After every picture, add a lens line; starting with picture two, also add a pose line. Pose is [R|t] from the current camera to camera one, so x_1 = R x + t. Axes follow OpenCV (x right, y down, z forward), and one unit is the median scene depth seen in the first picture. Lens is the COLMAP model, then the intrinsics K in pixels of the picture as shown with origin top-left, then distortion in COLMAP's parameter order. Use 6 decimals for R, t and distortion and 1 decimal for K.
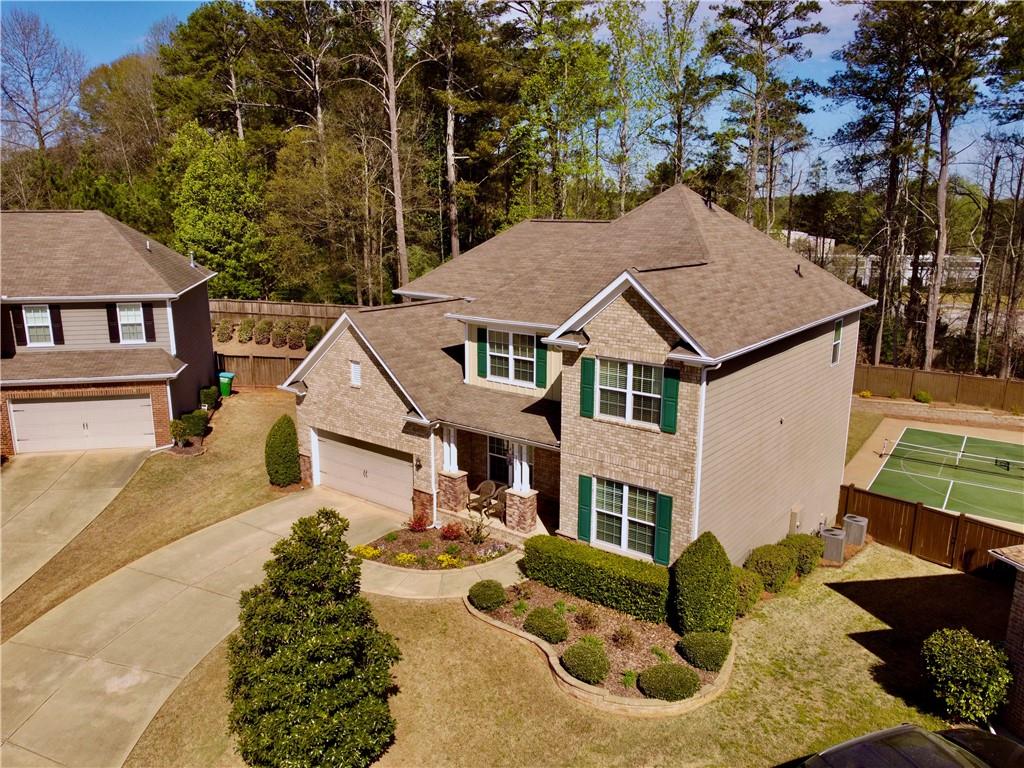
lens RADIAL K [[773.6, 0, 512.6], [0, 773.6, 388.4], [0, 0, 1]] dist [0.008911, -0.013654]
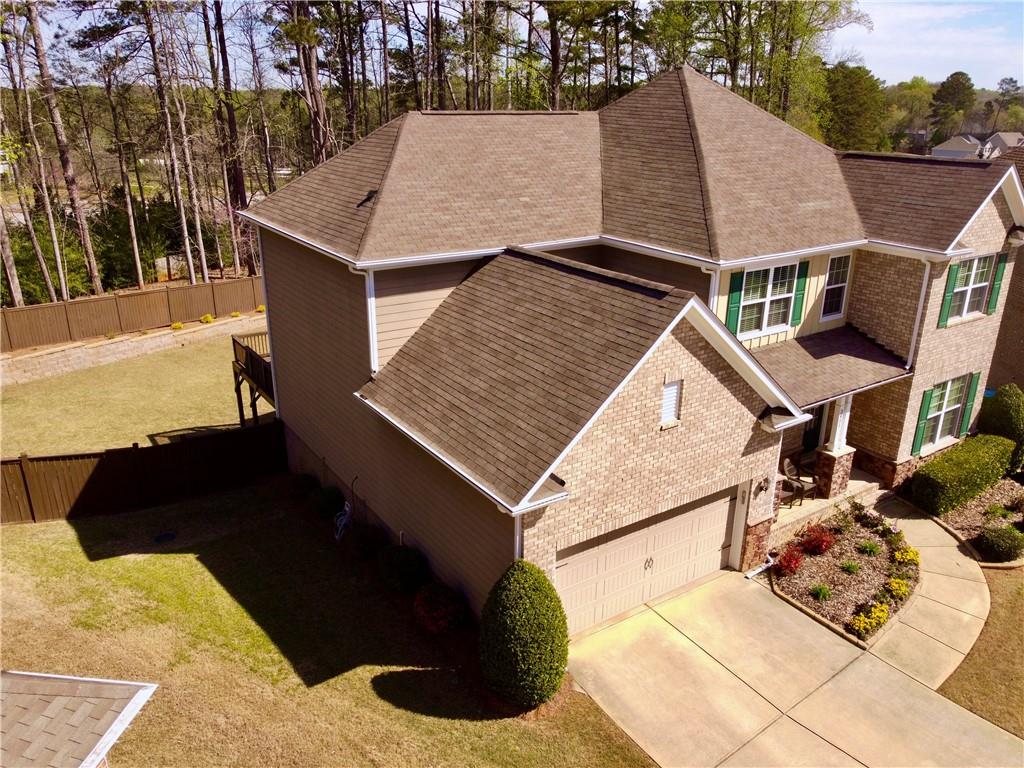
lens RADIAL K [[773.6, 0, 519.5], [0, 773.6, 390.0], [0, 0, 1]] dist [0.008911, -0.013654]
pose [[0.308388, -0.335823, 0.890011, -0.819670], [0.207496, 0.936831, 0.281591, -0.232982], [-0.928354, 0.097835, 0.358590, 1.017448]]
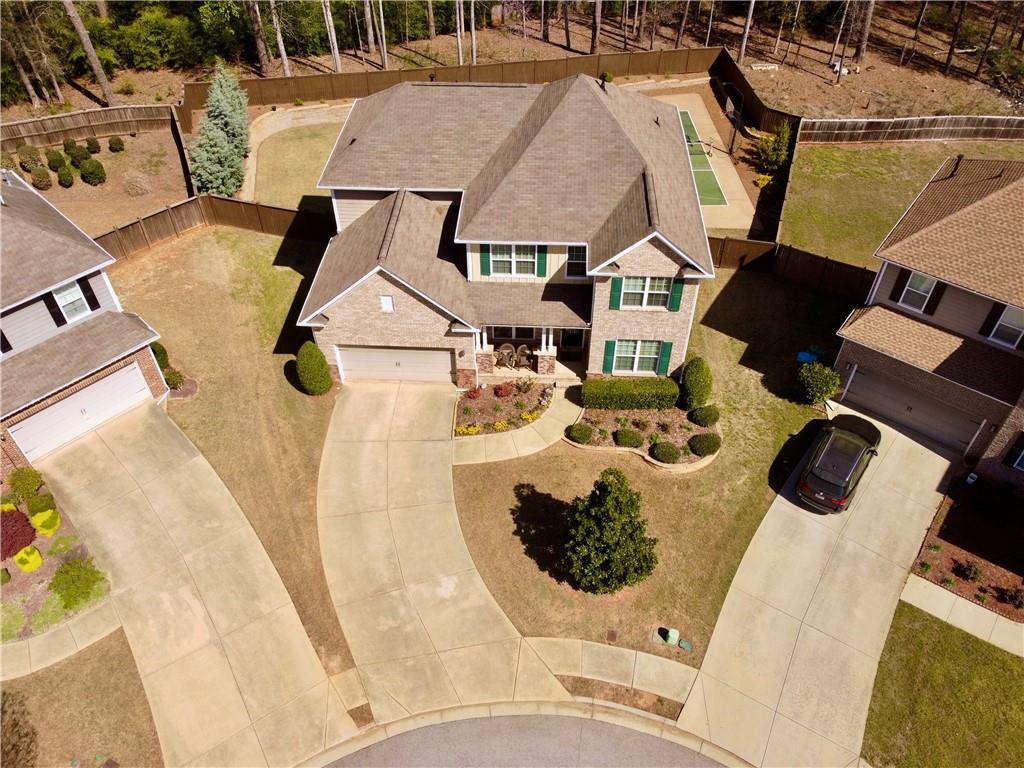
lens RADIAL K [[773.6, 0, 512.6], [0, 773.6, 389.3], [0, 0, 1]] dist [0.008911, -0.013654]
pose [[0.821152, -0.406913, 0.400164, -0.657522], [0.137894, 0.821857, 0.552753, -0.623384], [-0.553800, -0.398714, 0.730981, -0.056290]]
